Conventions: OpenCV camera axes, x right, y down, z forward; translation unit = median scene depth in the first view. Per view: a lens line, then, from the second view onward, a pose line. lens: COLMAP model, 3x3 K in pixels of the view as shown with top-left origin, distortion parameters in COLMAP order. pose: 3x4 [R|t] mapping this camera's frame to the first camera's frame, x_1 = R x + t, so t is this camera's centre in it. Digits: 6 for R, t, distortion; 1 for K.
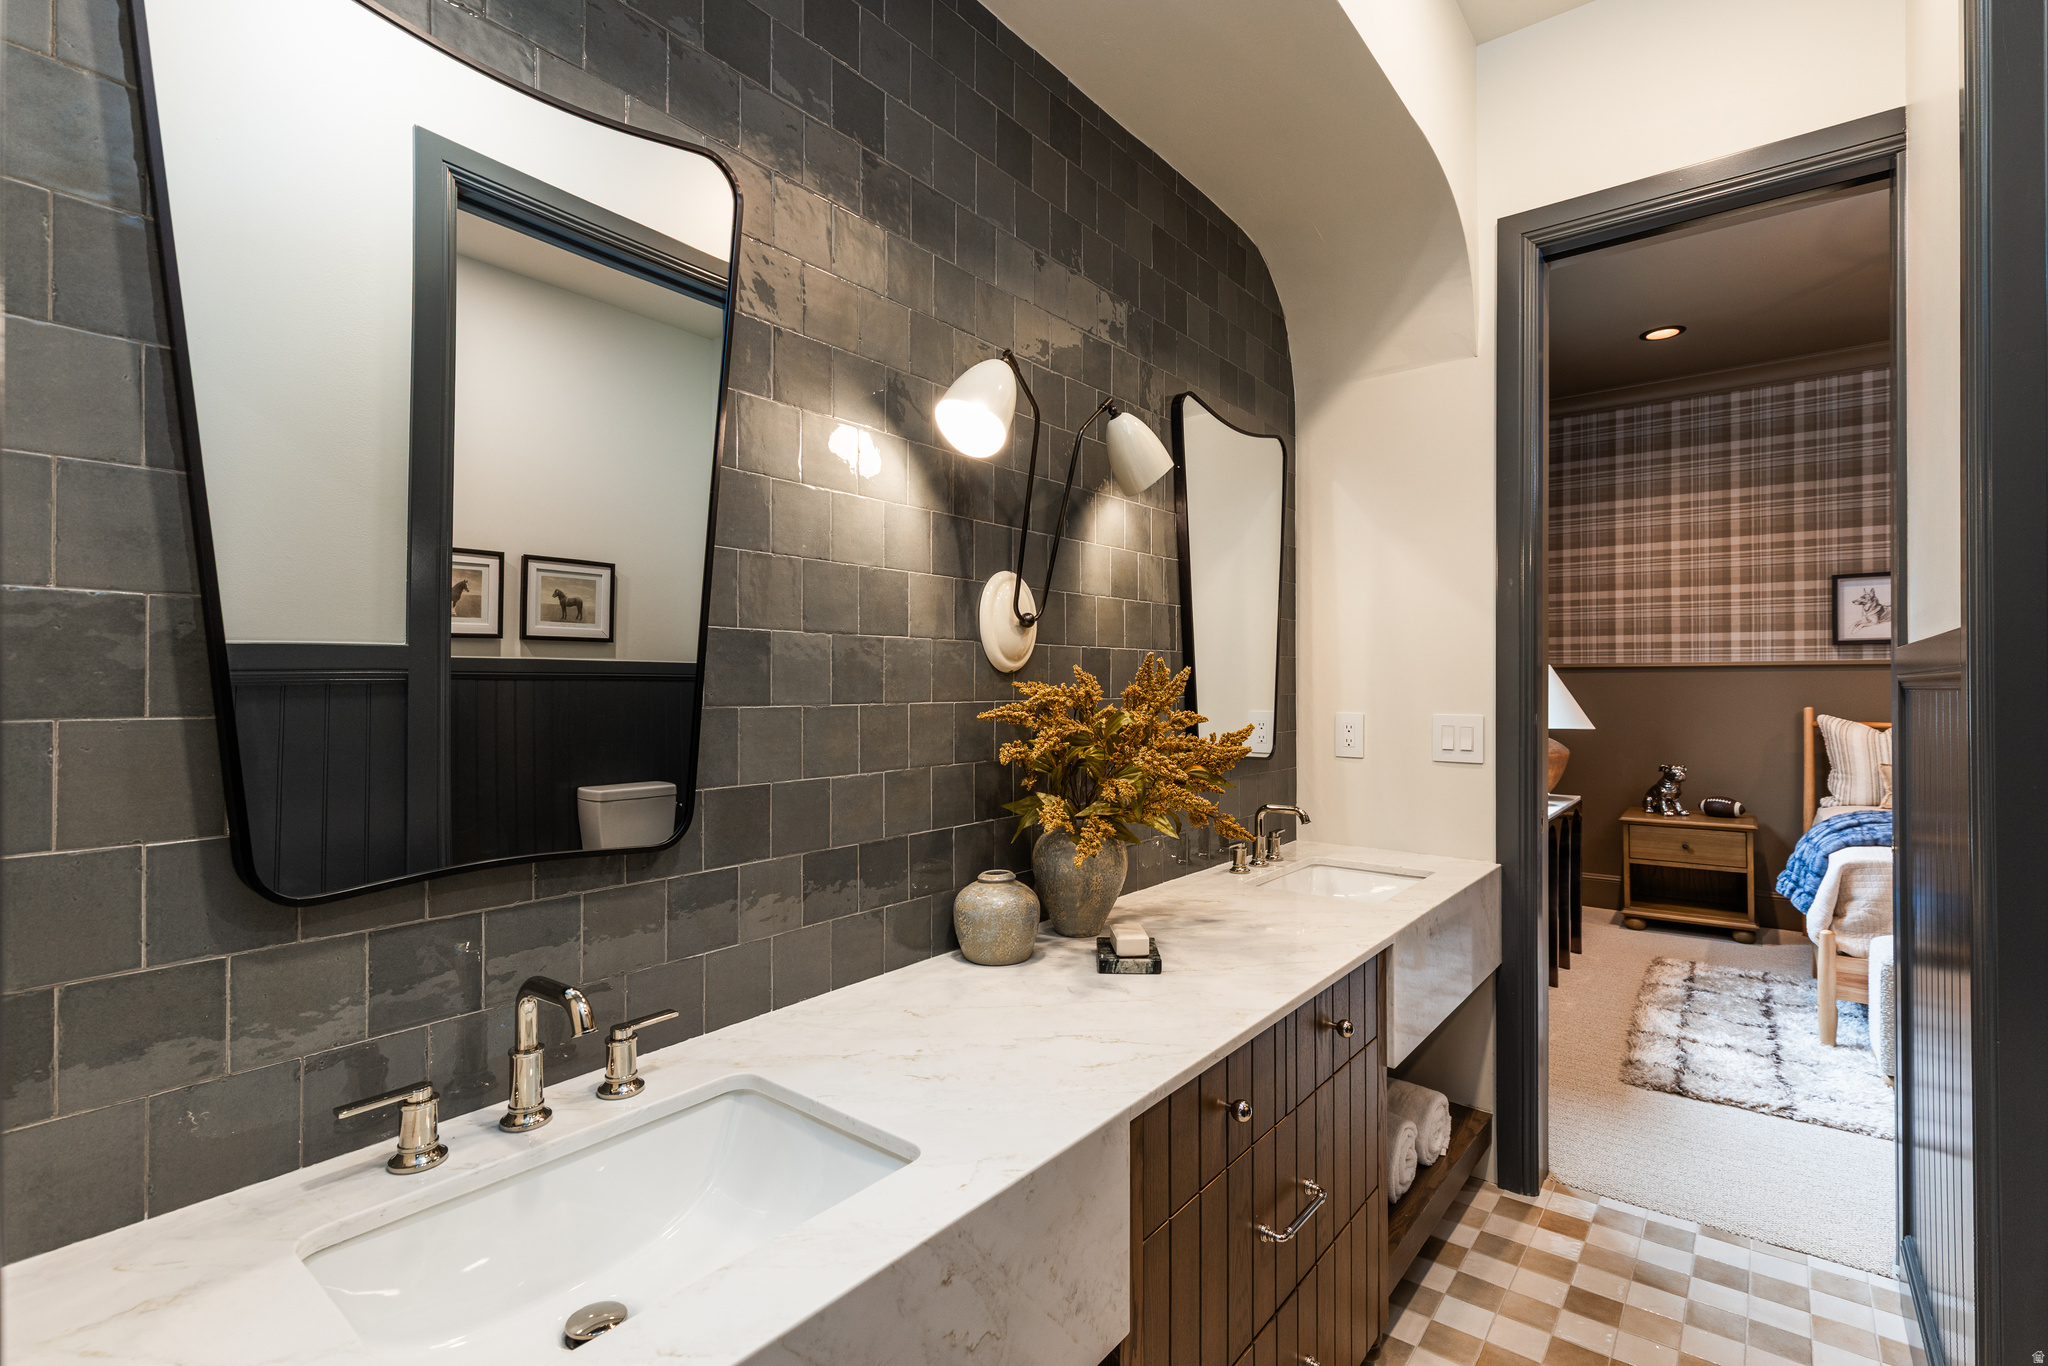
lens RADIAL K [[936.2, 0, 1022.0], [0, 936.2, 680.4], [0, 0, 1]] dist [0.004503, 0.000777]
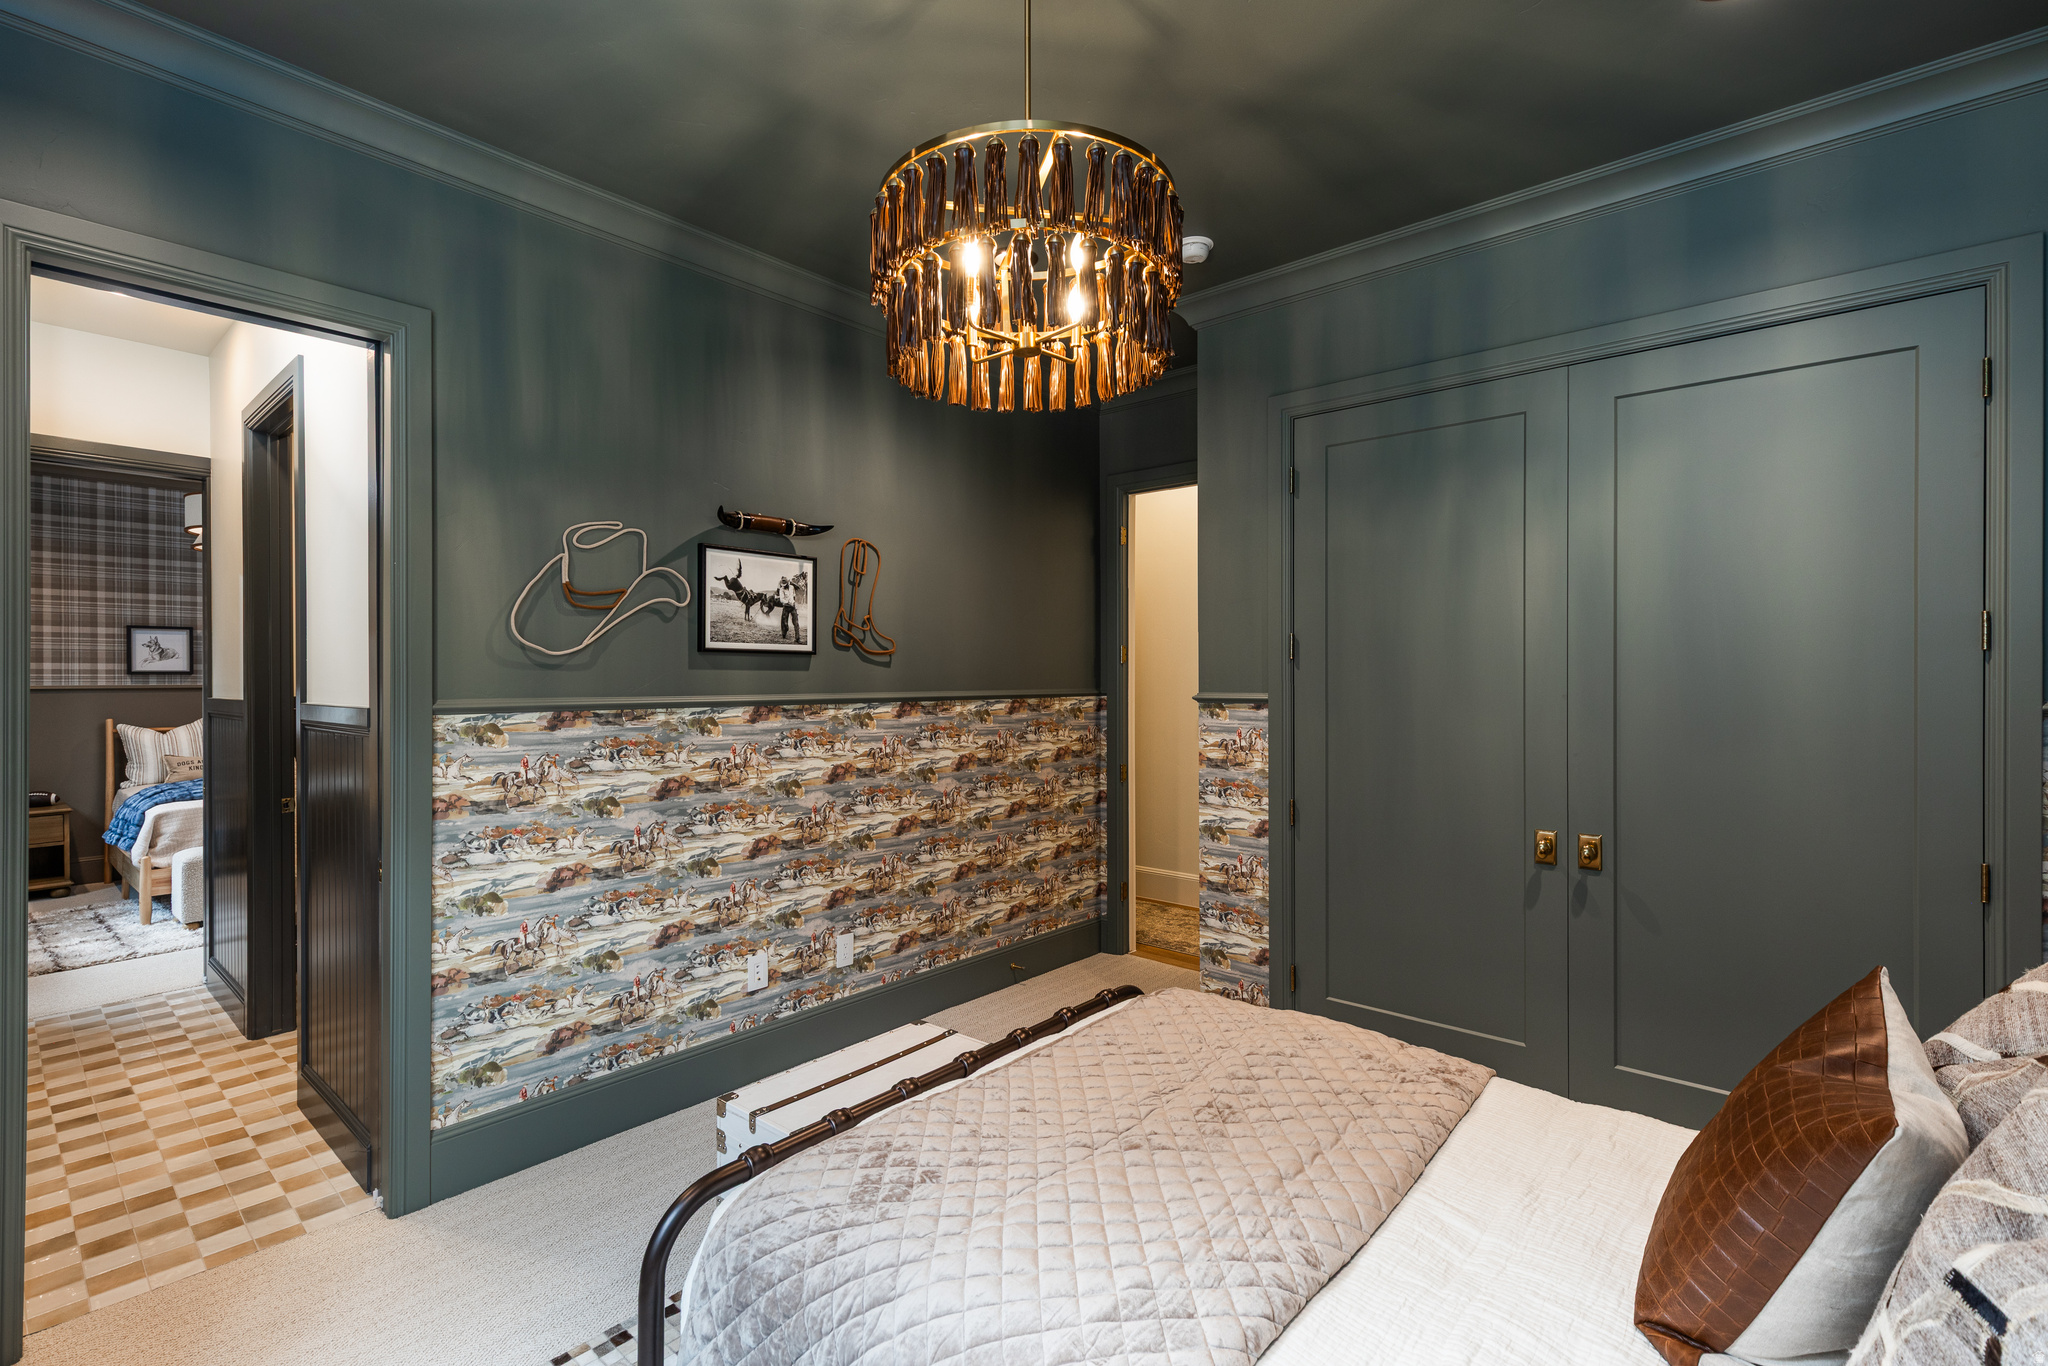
lens RADIAL K [[936.2, 0, 1042.1], [0, 936.2, 681.2], [0, 0, 1]] dist [0.004503, 0.000777]
pose [[0.042747, -0.002535, 0.999083, -0.492967], [-0.003712, 0.999989, 0.002696, -0.035980], [-0.999079, -0.003824, 0.042737, -0.436642]]
